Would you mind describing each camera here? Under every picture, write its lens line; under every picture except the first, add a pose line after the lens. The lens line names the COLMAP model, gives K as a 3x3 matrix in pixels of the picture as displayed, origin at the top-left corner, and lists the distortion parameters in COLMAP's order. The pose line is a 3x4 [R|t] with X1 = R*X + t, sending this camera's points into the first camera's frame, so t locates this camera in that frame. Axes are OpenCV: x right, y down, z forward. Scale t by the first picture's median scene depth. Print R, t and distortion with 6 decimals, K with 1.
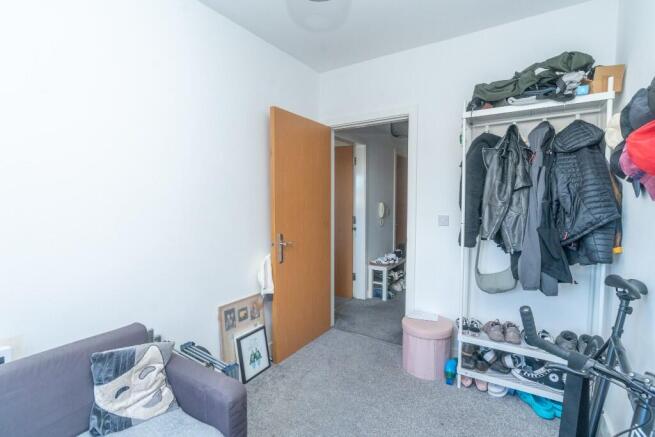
lens RADIAL K [[311.0, 0, 327.5], [0, 311.0, 218.5], [0, 0, 1]] dist [-0.003371, -0.000448]
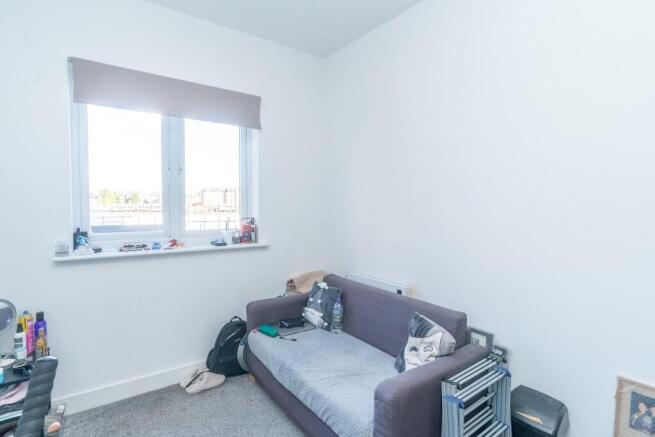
lens RADIAL K [[311.0, 0, 327.5], [0, 311.0, 218.5], [0, 0, 1]] dist [-0.003371, -0.000448]
pose [[-0.358248, 0.032847, -0.933048, 0.378030], [-0.061908, 0.996346, 0.058846, -0.010139], [0.931572, 0.078844, -0.354906, 0.673968]]
